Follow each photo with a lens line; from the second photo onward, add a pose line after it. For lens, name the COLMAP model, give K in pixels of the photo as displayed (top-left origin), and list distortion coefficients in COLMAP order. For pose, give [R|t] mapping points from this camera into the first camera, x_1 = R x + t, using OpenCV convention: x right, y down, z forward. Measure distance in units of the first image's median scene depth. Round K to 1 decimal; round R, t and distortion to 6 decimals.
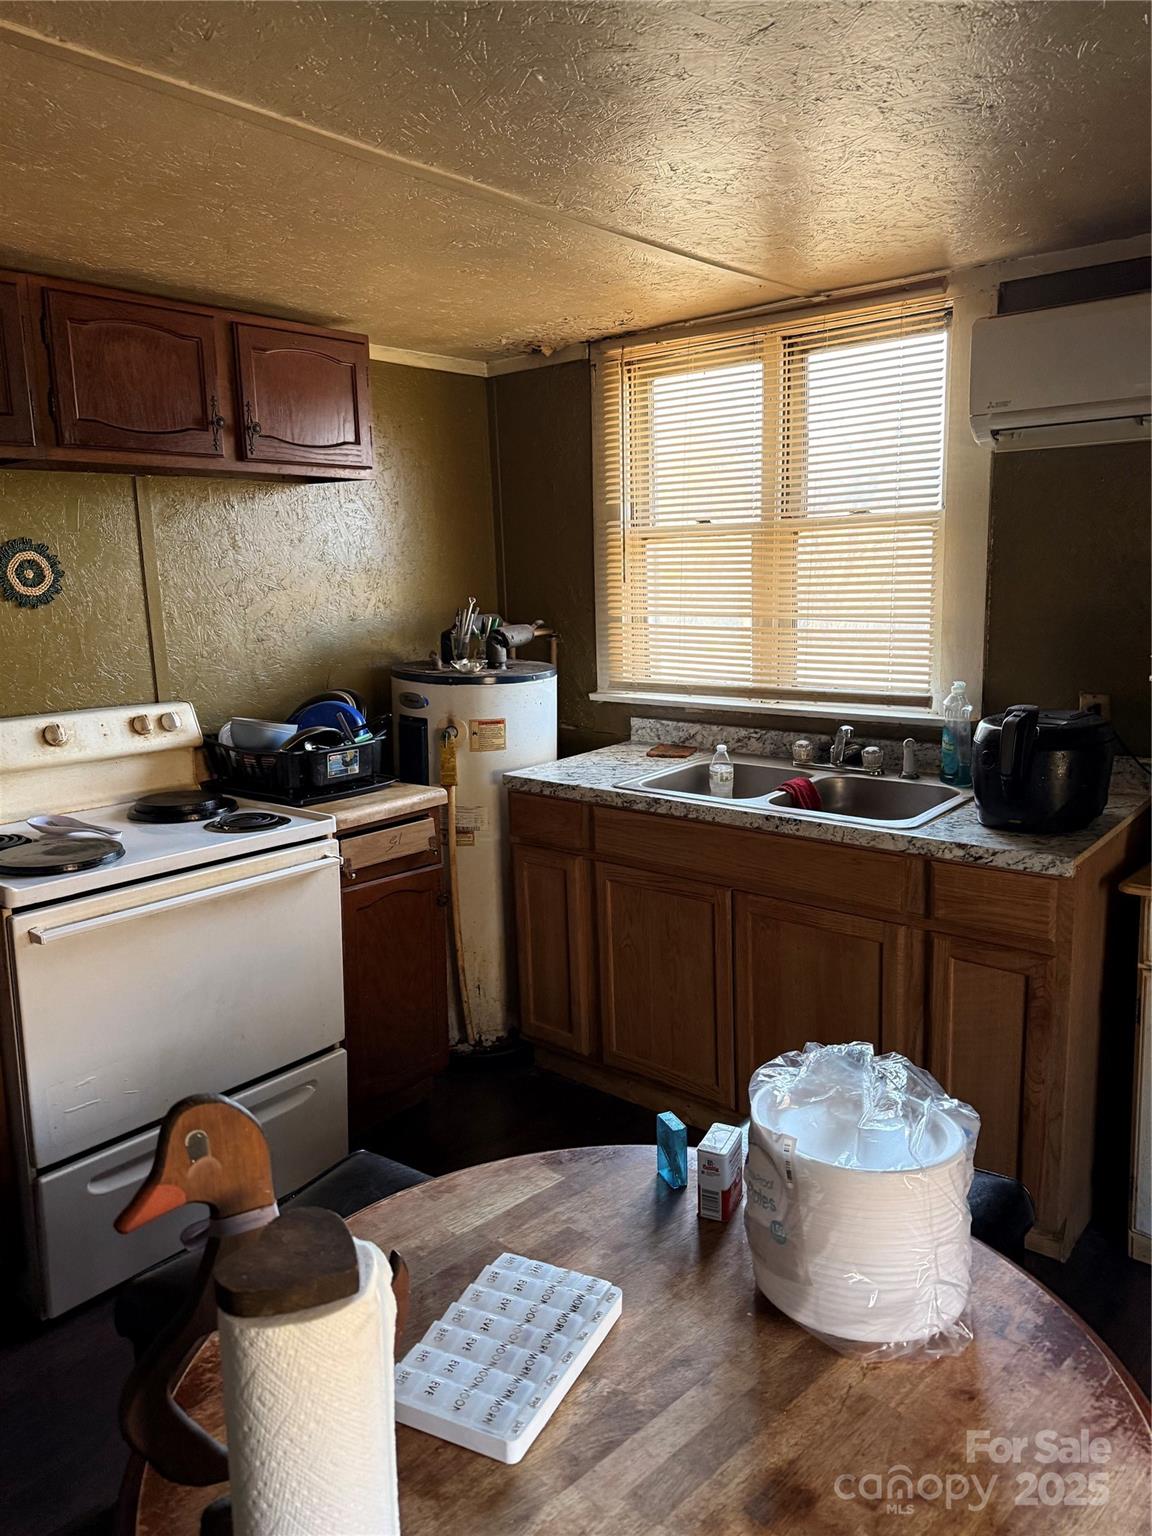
lens RADIAL K [[1029.4, 0, 576.0], [0, 1029.4, 768.0], [0, 0, 1]] dist [0.073442, -0.138148]
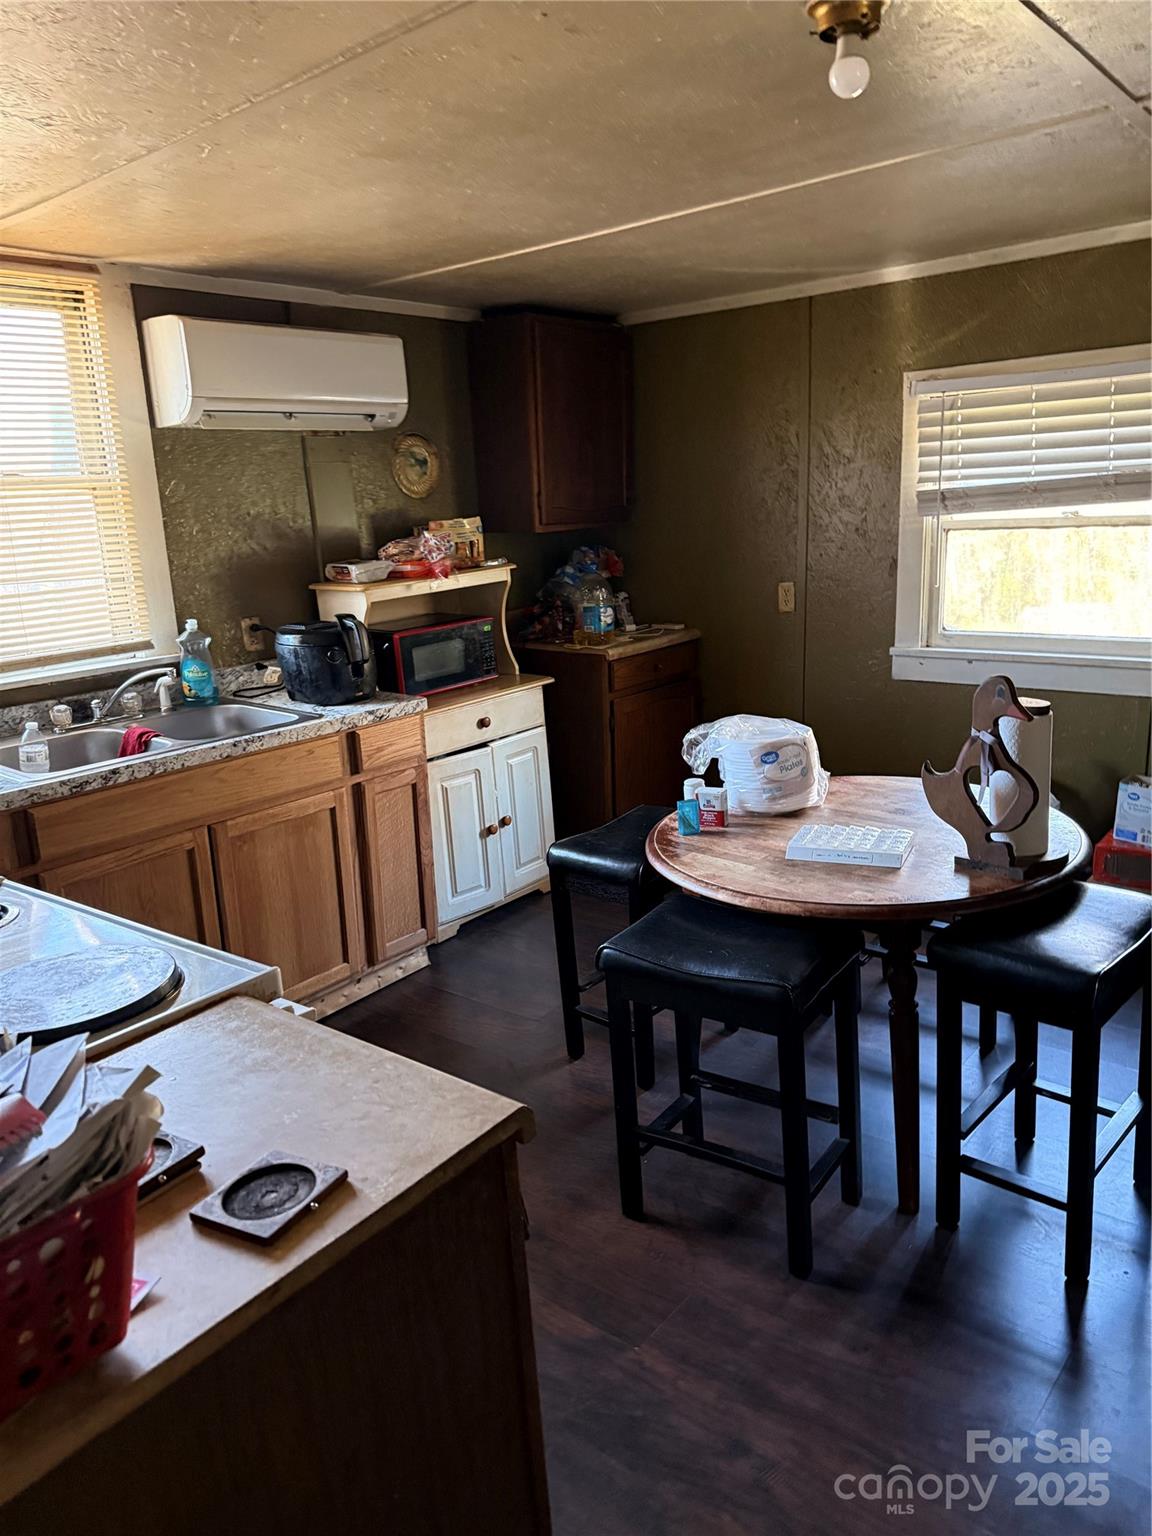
lens RADIAL K [[1029.4, 0, 576.0], [0, 1029.4, 768.0], [0, 0, 1]] dist [0.073442, -0.138148]
pose [[0.024814, -0.230668, 0.972716, -0.846228], [0.239022, 0.946163, 0.218273, -0.078485], [-0.970697, 0.227084, 0.078613, 0.531462]]
